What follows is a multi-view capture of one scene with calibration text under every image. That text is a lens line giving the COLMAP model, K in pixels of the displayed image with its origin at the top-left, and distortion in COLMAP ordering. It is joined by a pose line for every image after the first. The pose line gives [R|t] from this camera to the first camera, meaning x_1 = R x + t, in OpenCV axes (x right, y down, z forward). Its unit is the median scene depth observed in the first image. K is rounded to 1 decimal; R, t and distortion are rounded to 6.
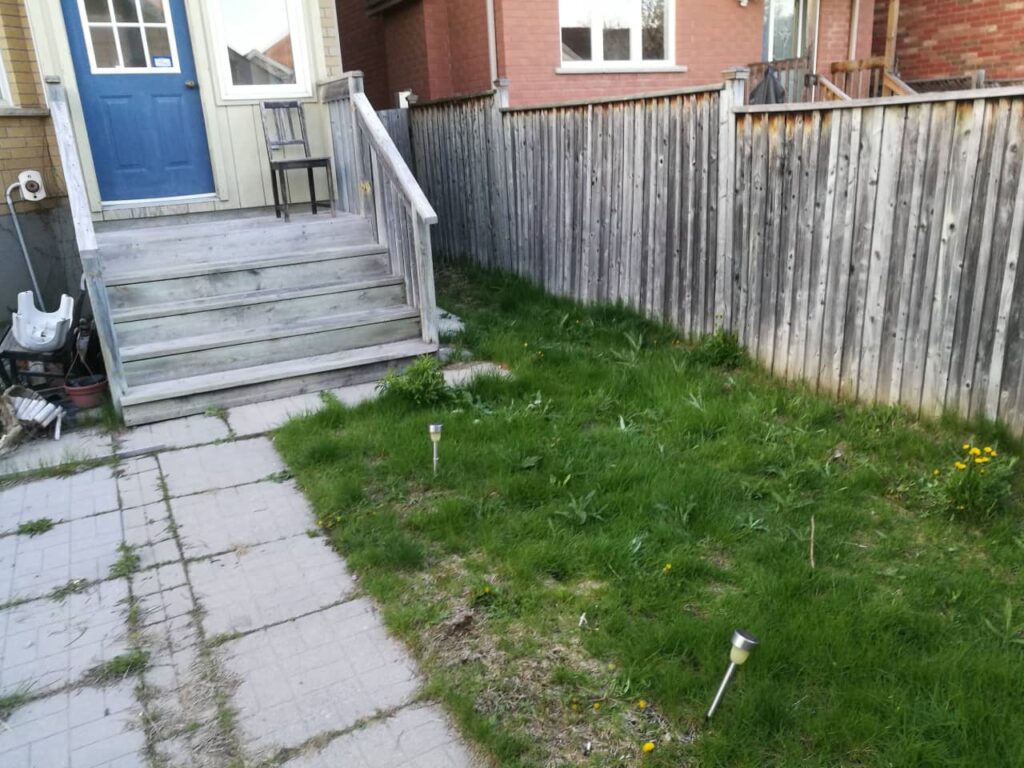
lens RADIAL K [[794.8, 0, 504.5], [0, 794.8, 385.3], [0, 0, 1]] dist [-0.004755, 0.014241]
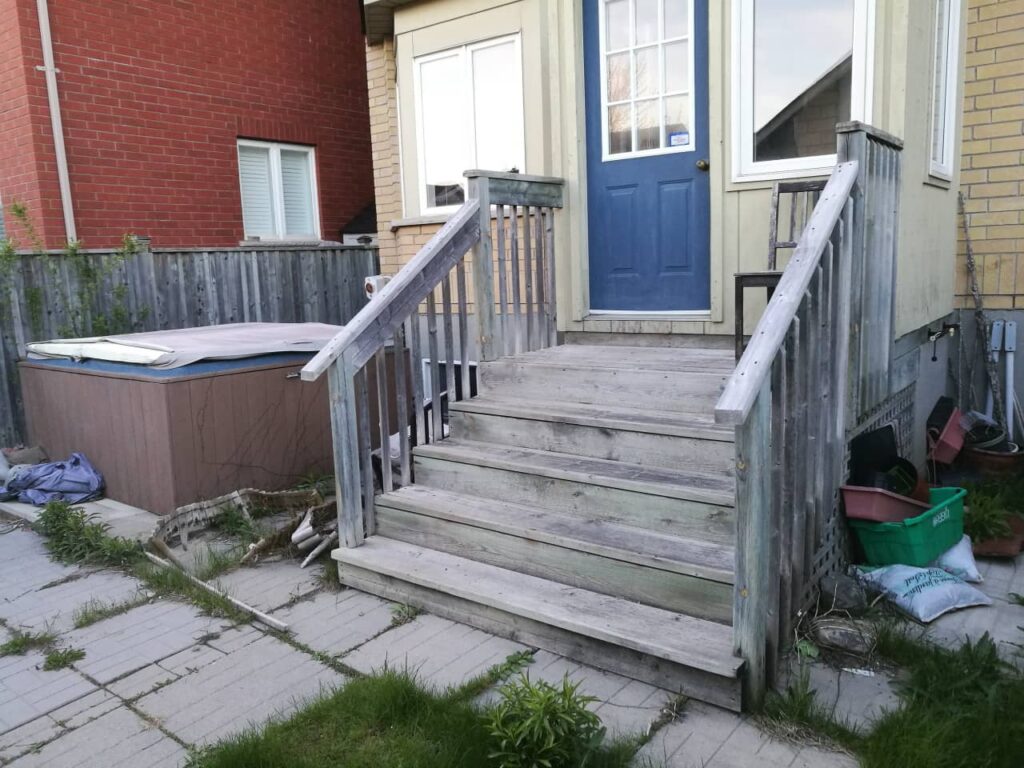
lens RADIAL K [[802.8, 0, 509.9], [0, 802.8, 386.3], [0, 0, 1]] dist [0.001757, 0.009423]
pose [[0.419926, 0.175045, -0.890517, 0.318458], [-0.263826, 0.962394, 0.064766, -0.257957], [0.868365, 0.207745, 0.450316, 0.780887]]
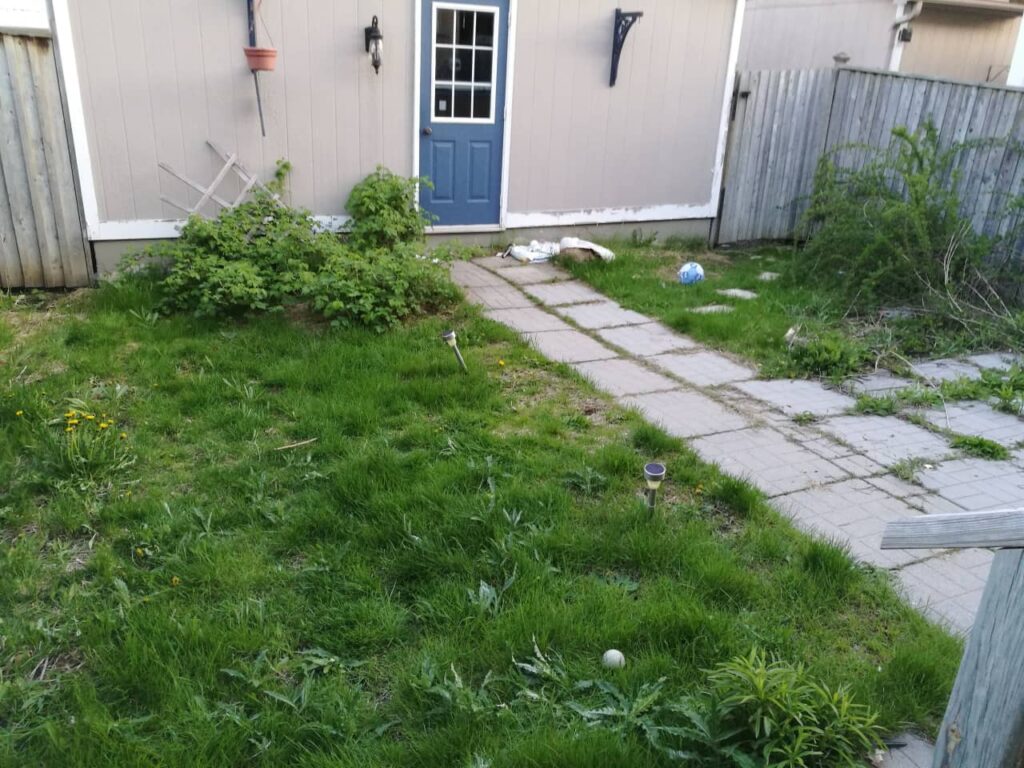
lens RADIAL K [[817.7, 0, 492.0], [0, 817.7, 381.1], [0, 0, 1]] dist [-0.005202, 0.002398]
pose [[-0.996175, -0.025020, 0.083726, 0.007631], [0.033910, 0.772367, 0.634271, -0.460640], [-0.080537, 0.634684, -0.768564, 1.360448]]
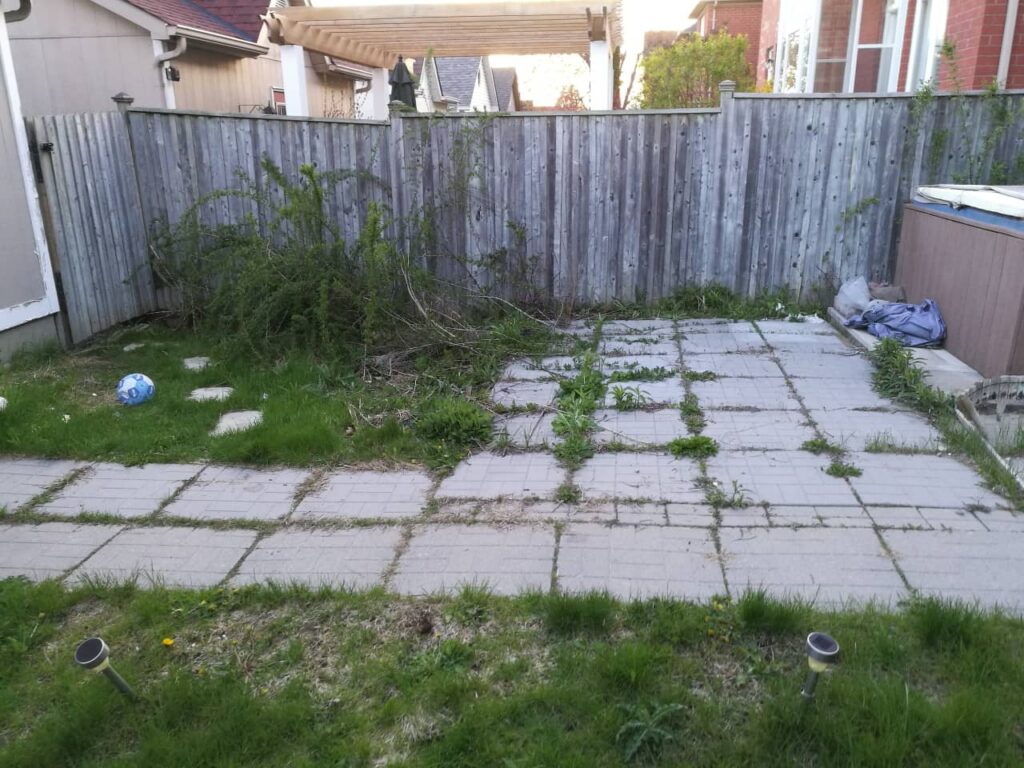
lens RADIAL K [[802.8, 0, 509.9], [0, 802.8, 386.3], [0, 0, 1]] dist [0.001757, 0.009423]
pose [[-0.570265, 0.301566, -0.764104, 0.333755], [-0.215992, 0.842401, 0.493667, -0.268278], [0.792556, 0.446562, -0.415256, 0.842907]]
